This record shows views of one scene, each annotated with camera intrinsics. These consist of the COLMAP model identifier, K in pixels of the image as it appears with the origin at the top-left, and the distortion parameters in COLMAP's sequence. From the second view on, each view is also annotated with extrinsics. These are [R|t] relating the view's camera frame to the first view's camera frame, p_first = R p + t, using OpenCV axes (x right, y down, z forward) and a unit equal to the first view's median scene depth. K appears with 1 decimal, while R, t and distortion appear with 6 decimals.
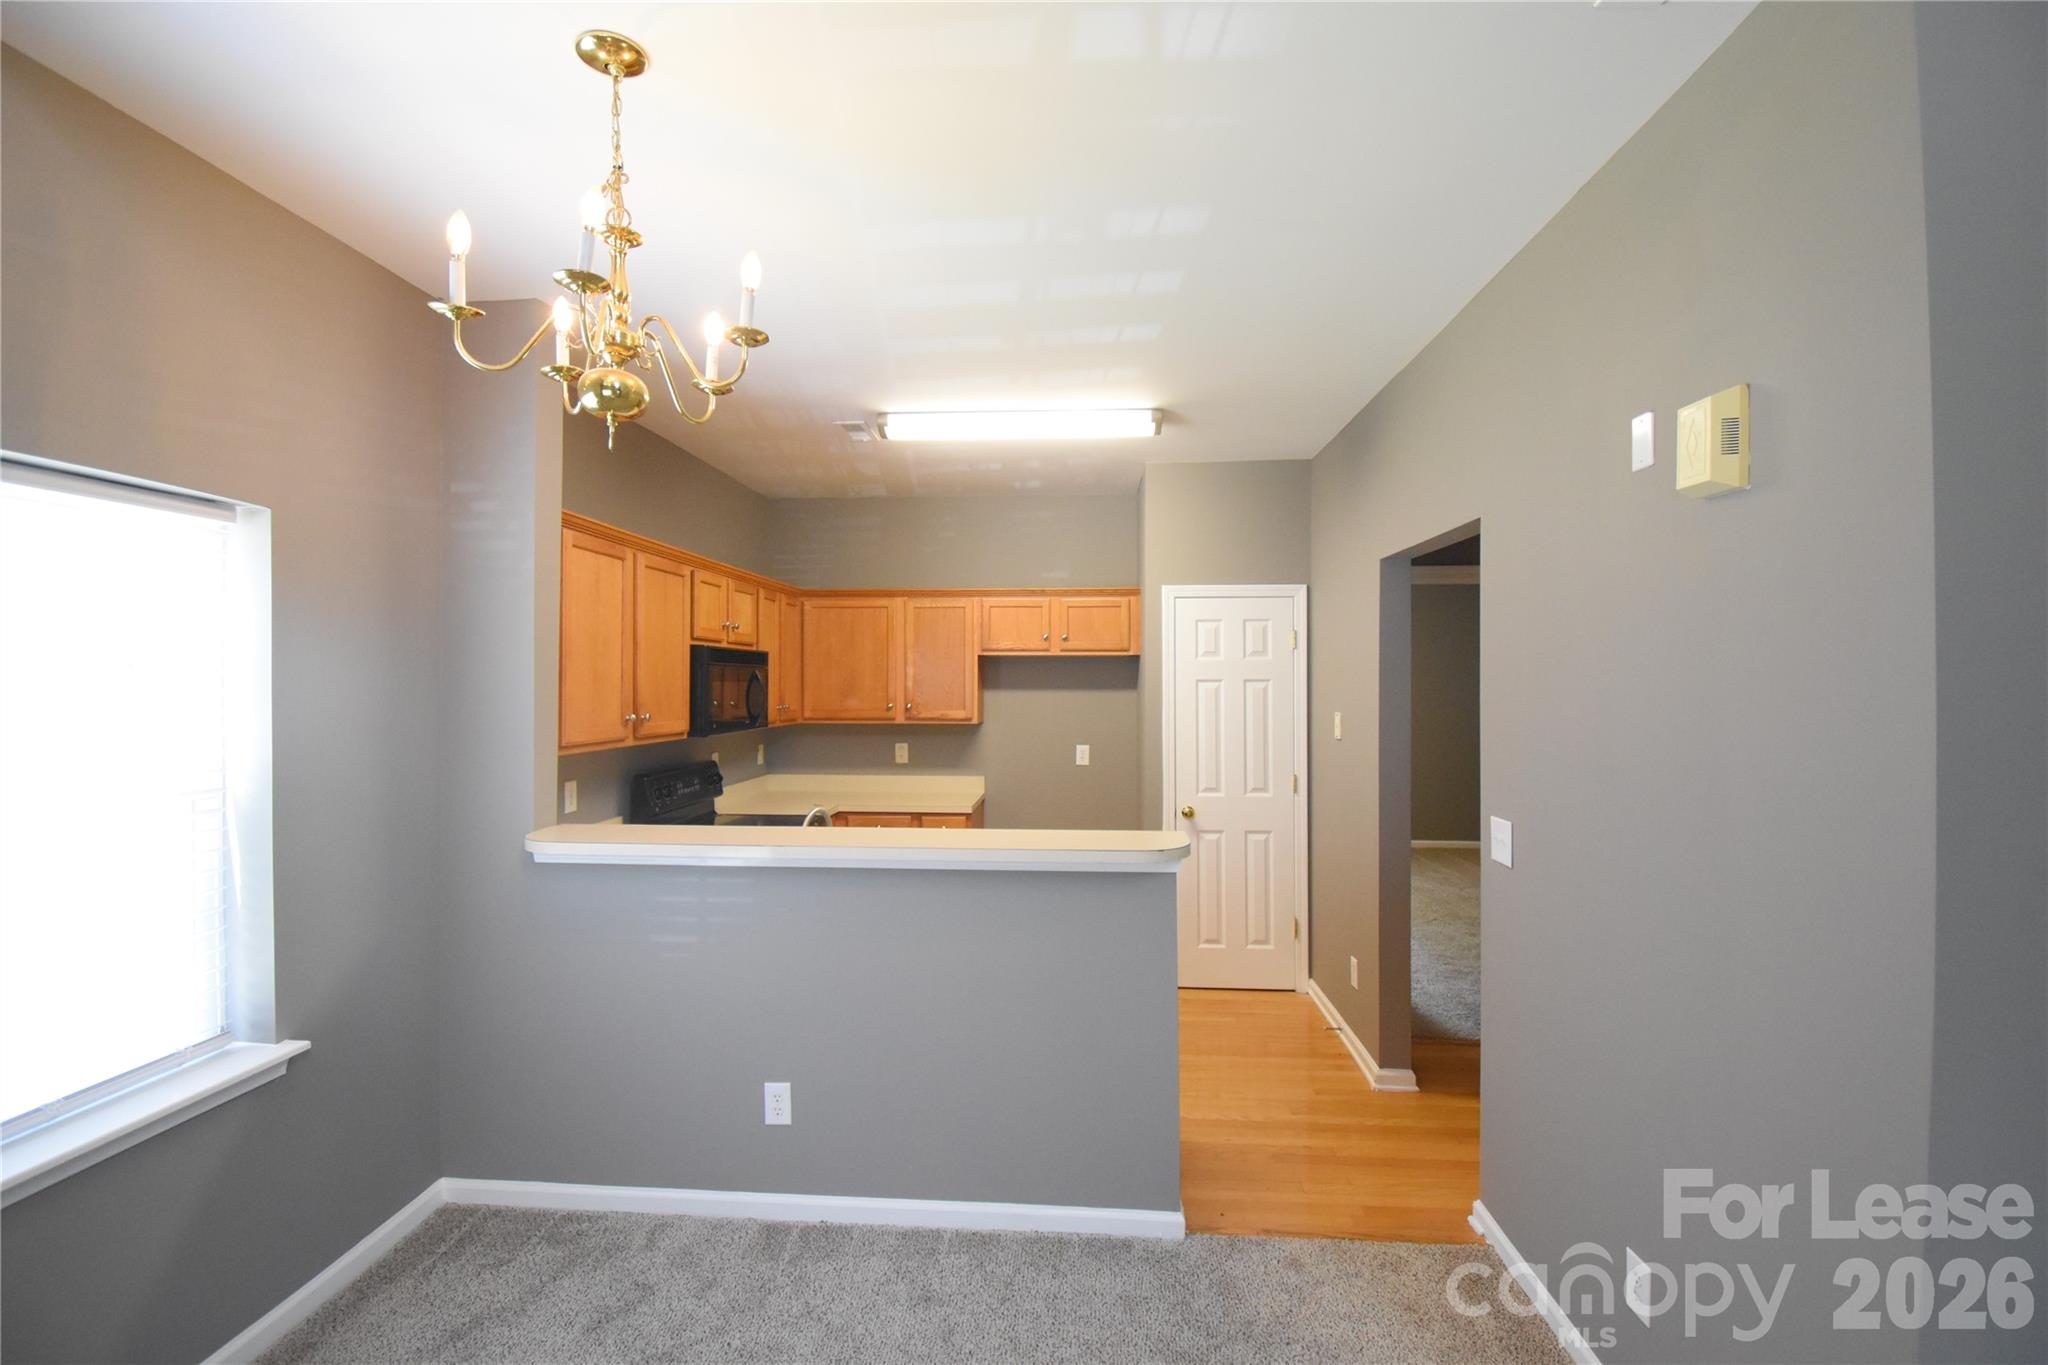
lens RADIAL K [[896.6, 0, 1024.0], [0, 896.6, 682.5], [0, 0, 1]] dist [-0.002496, -0.000755]
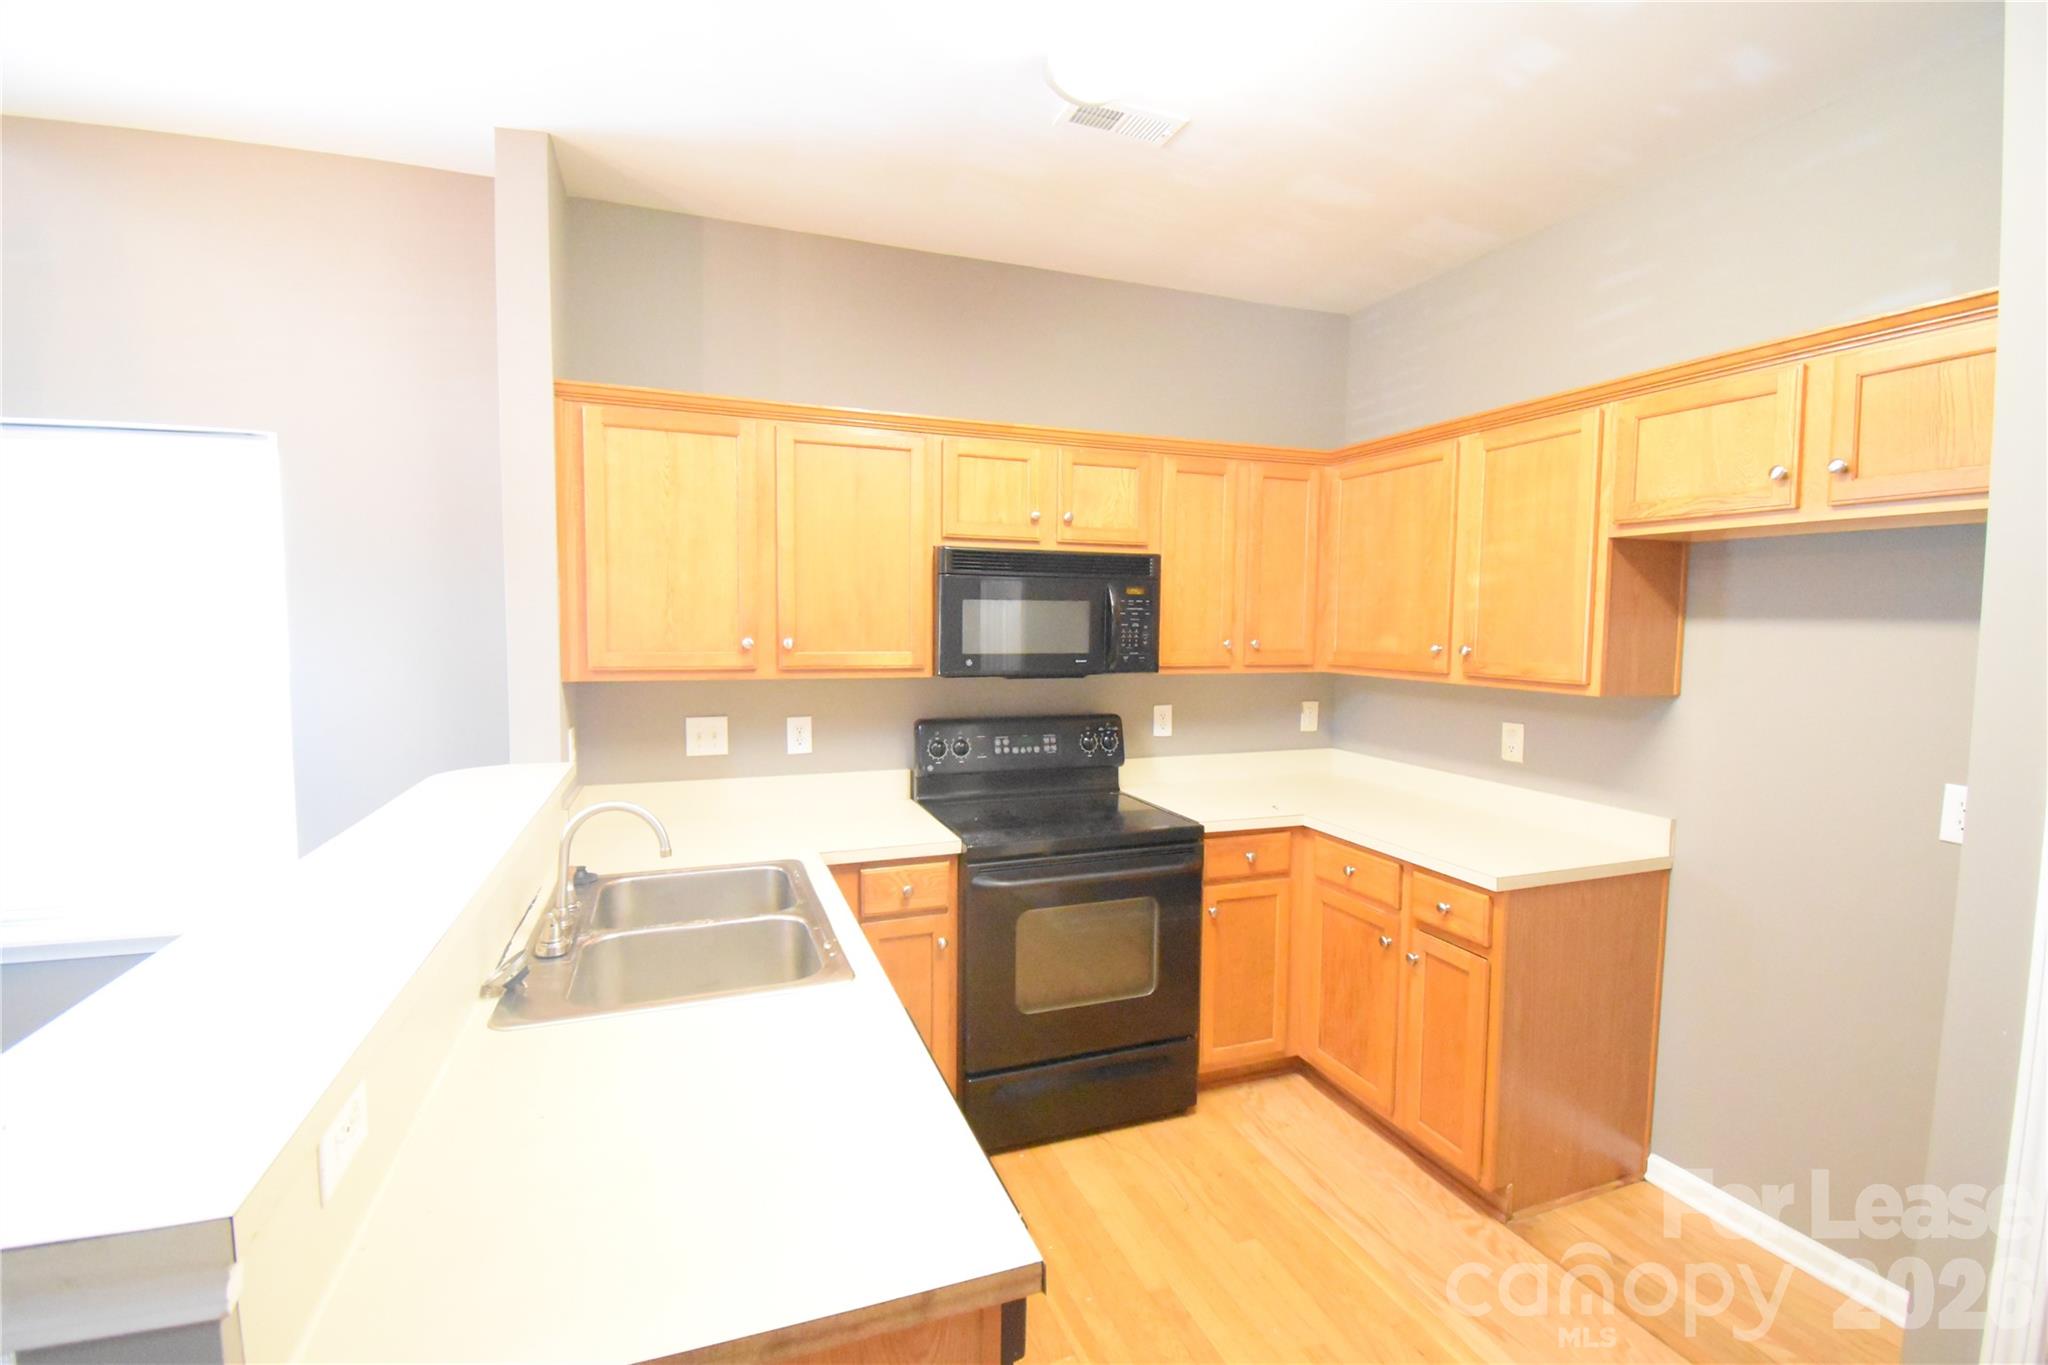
lens RADIAL K [[896.6, 0, 1024.0], [0, 896.6, 682.5], [0, 0, 1]] dist [-0.002496, -0.000755]
pose [[0.404749, 0.068619, -0.911850, 0.302851], [-0.008200, 0.997413, 0.071419, 0.013372], [0.914391, -0.021430, 0.404265, 0.737729]]
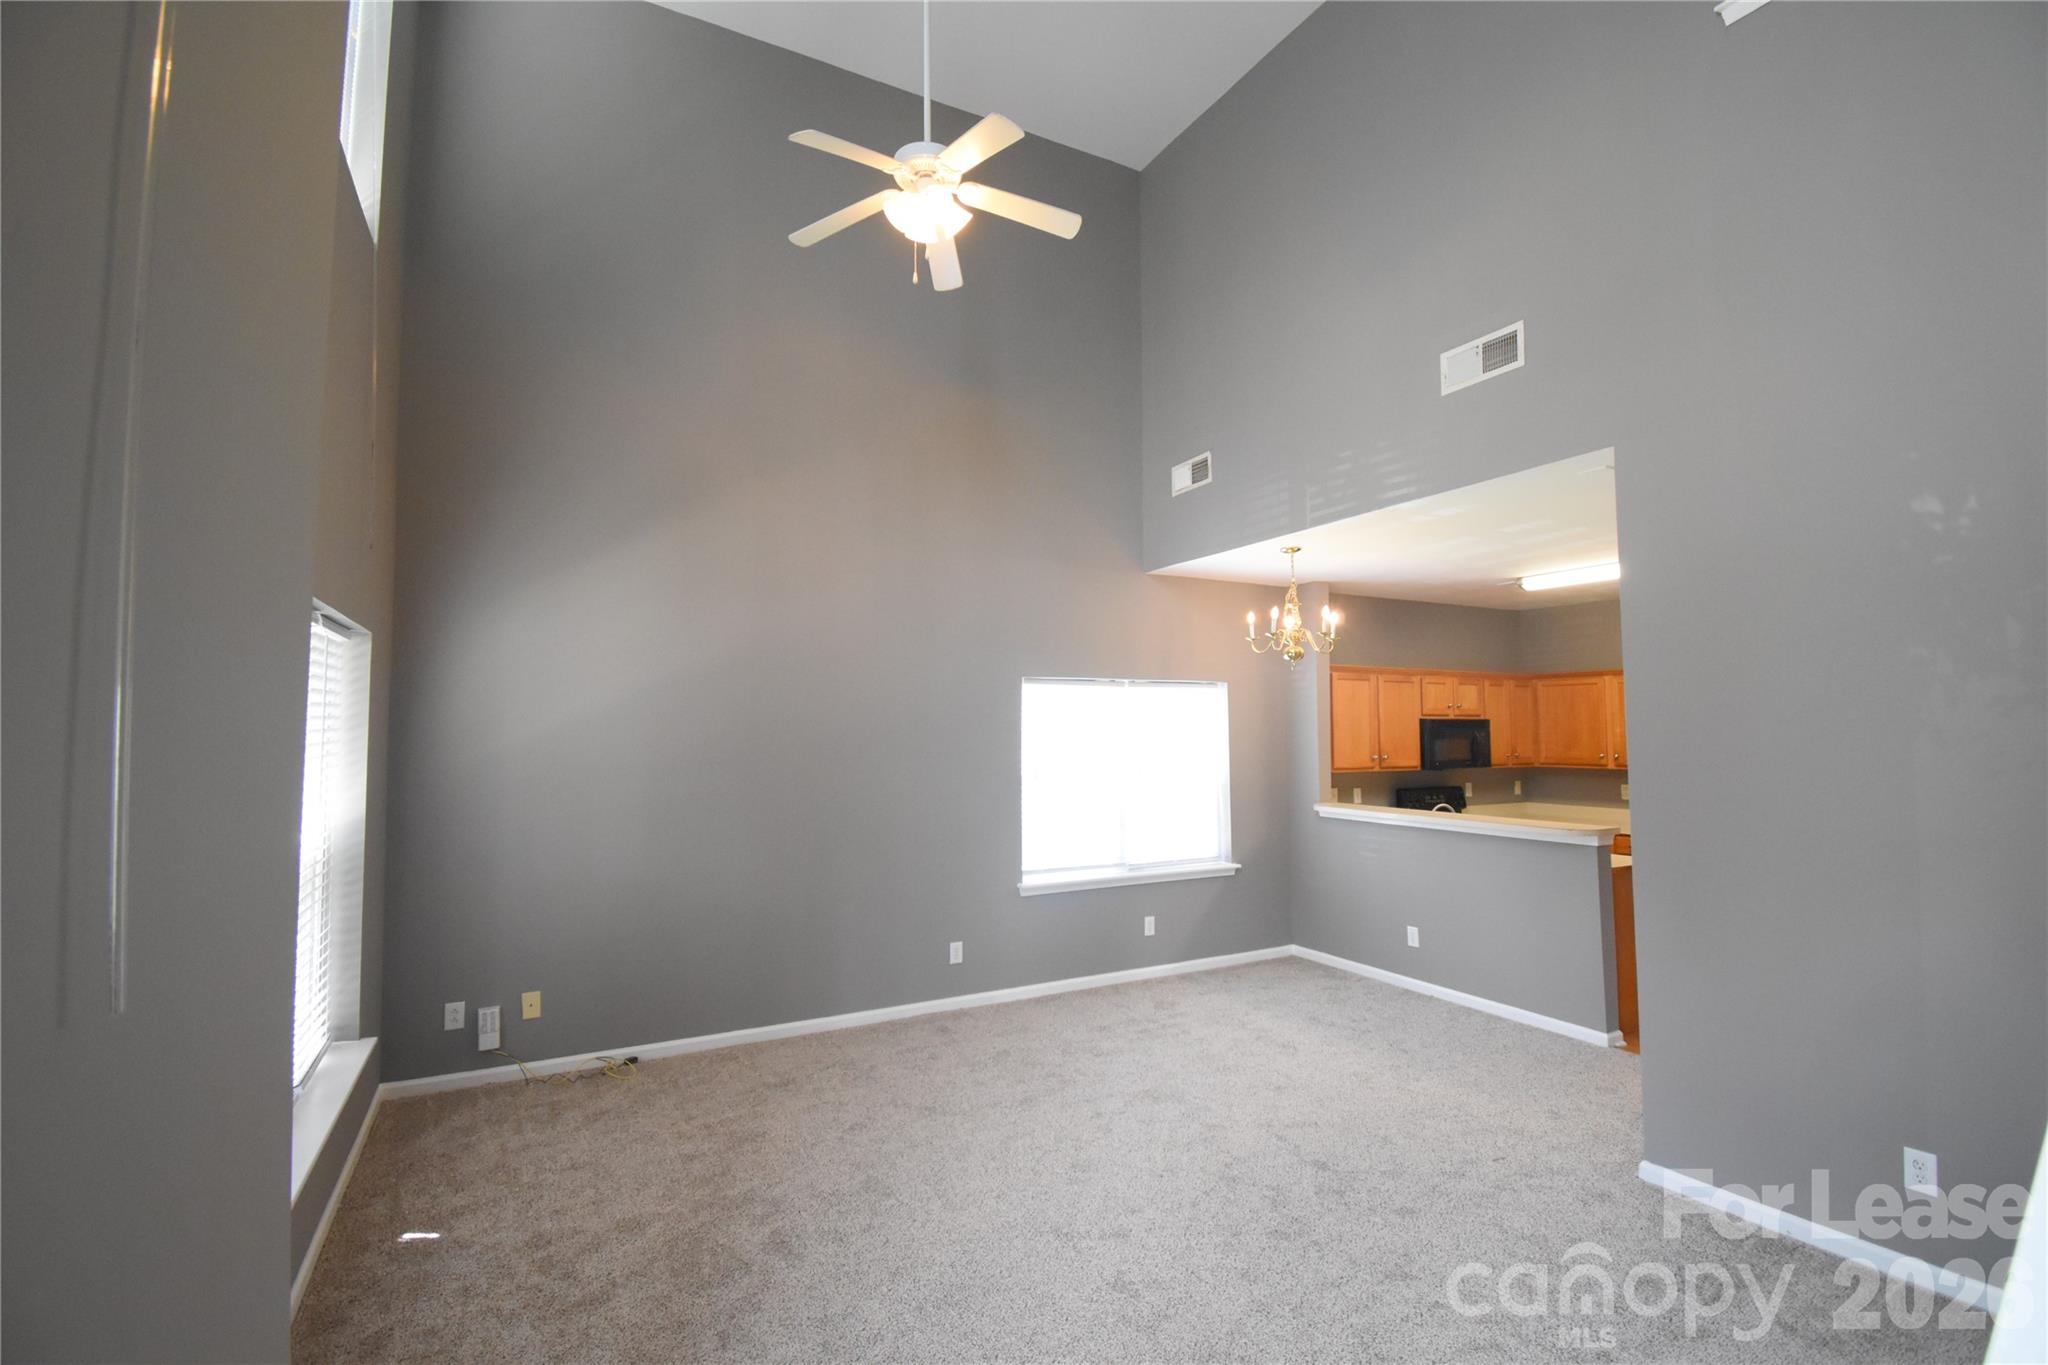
lens RADIAL K [[903.9, 0, 1024.0], [0, 903.9, 682.5], [0, 0, 1]] dist [0.026197, -0.027760]
pose [[0.534027, -0.051068, -0.843924, 0.727011], [0.005218, 0.998354, -0.057111, -0.013526], [0.845452, 0.026095, 0.533414, -0.641668]]
